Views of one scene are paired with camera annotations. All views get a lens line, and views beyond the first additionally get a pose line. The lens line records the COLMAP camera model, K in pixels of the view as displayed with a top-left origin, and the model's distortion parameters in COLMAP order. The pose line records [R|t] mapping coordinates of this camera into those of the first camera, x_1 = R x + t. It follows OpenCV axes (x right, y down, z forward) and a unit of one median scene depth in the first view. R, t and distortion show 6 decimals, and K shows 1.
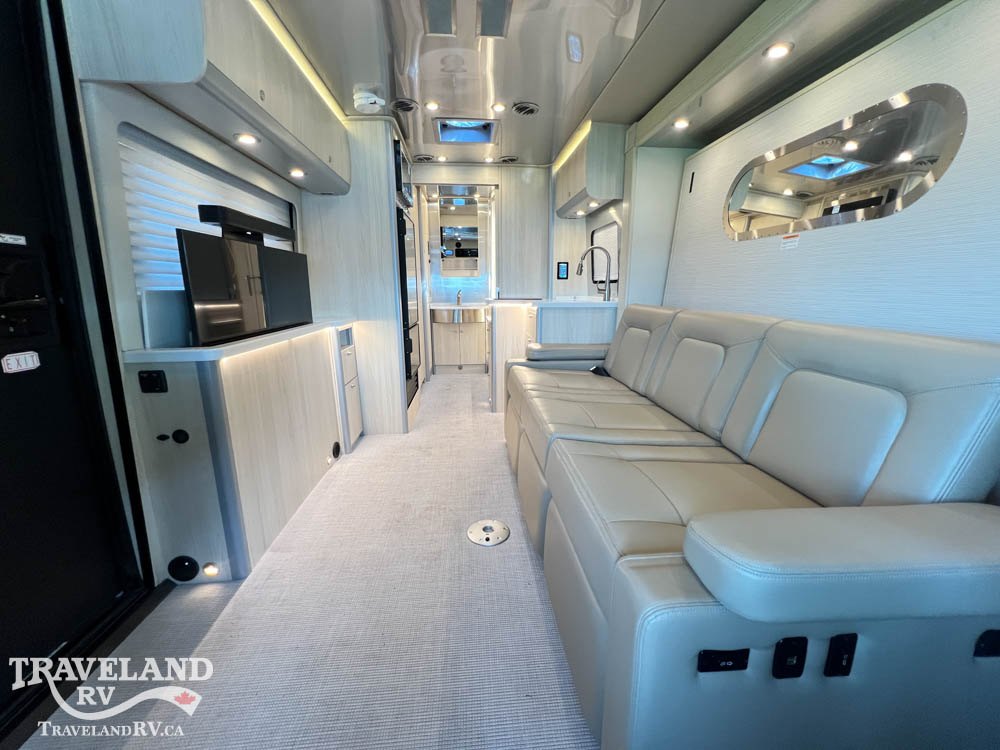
lens RADIAL K [[398.8, 0, 498.1], [0, 398.8, 373.7], [0, 0, 1]] dist [-0.000832, 0.000592]
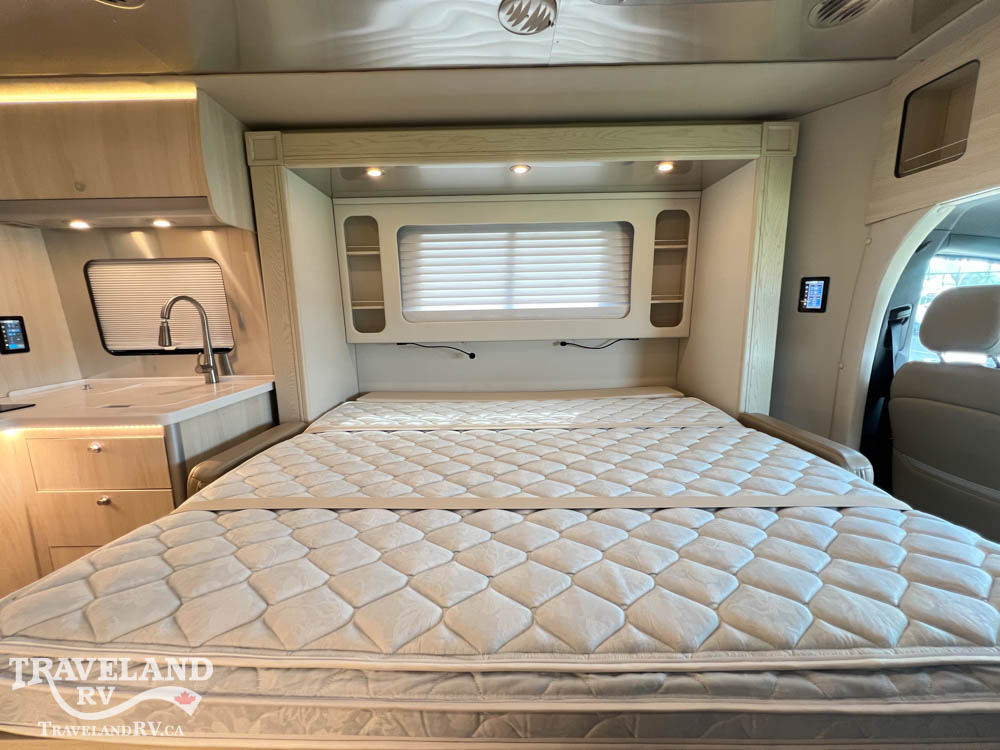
lens RADIAL K [[398.8, 0, 498.1], [0, 398.8, 373.7], [0, 0, 1]] dist [-0.000832, 0.000592]
pose [[0.079529, -0.157891, 0.984249, -0.309841], [0.229271, 0.963803, 0.136085, -0.187446], [-0.970108, 0.214837, 0.112850, 0.523905]]
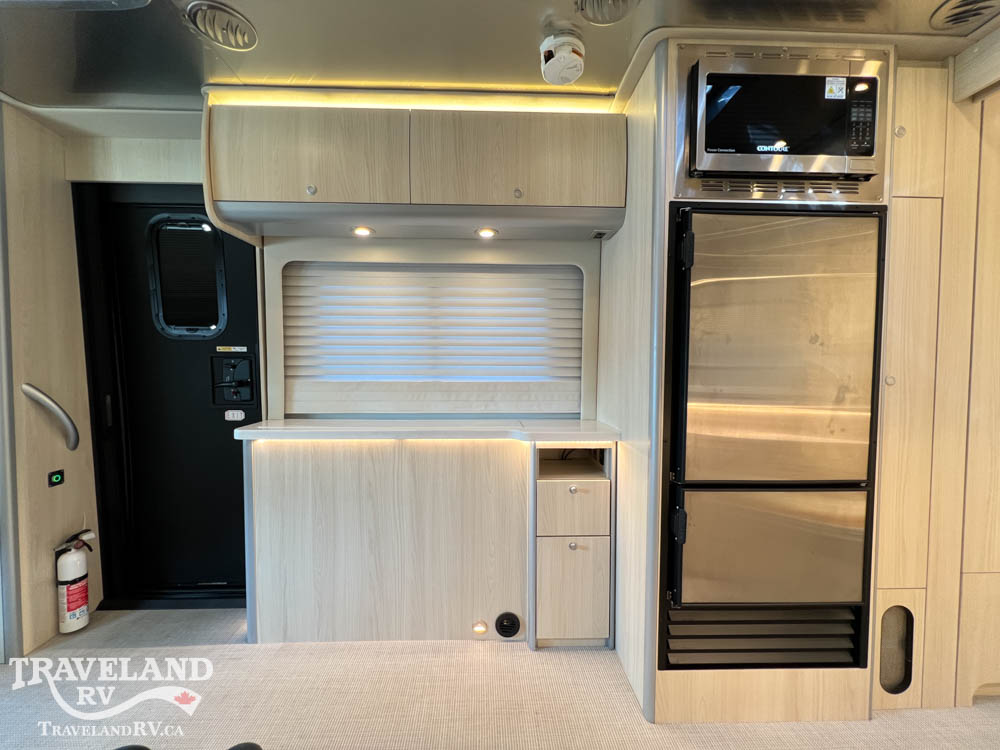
lens RADIAL K [[398.8, 0, 498.1], [0, 398.8, 373.7], [0, 0, 1]] dist [-0.000832, 0.000592]
pose [[-0.047001, 0.042819, -0.997977, 0.191871], [-0.215200, 0.975186, 0.051977, -0.203156], [0.975438, 0.217208, -0.036620, 0.790482]]
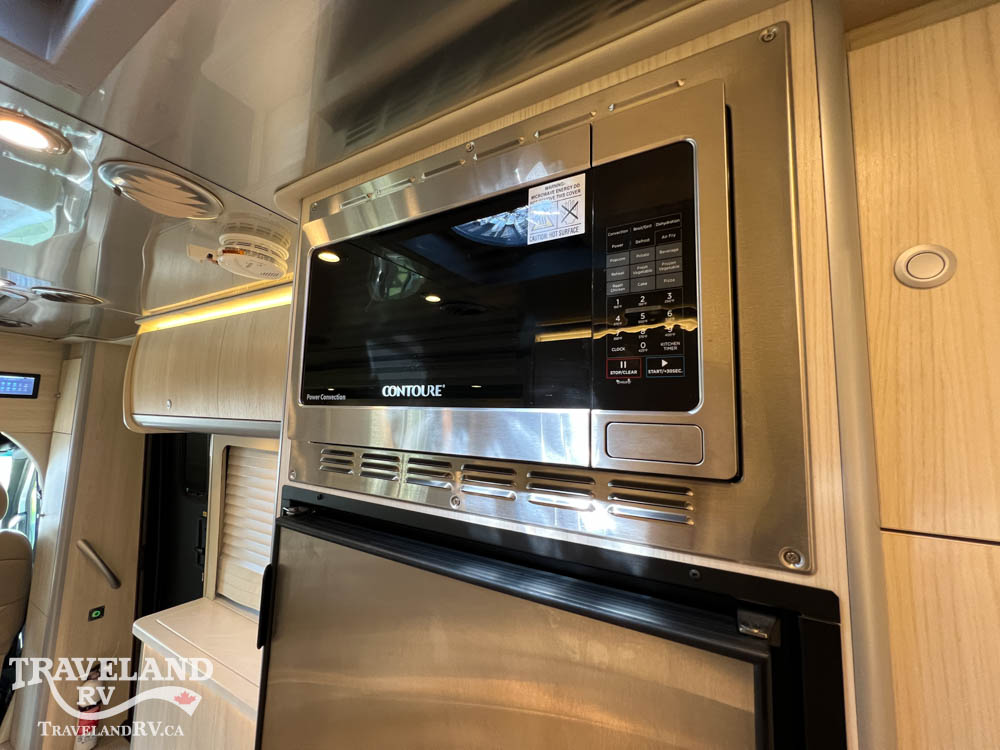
lens RADIAL K [[398.1, 0, 498.2], [0, 398.1, 374.3], [0, 0, 1]] dist [-0.000487, 0.000224]
pose [[-0.569178, -0.095553, -0.816643, -0.119444], [-0.196264, 0.980302, 0.022089, -0.478663], [0.798447, 0.172850, -0.576720, 1.113802]]
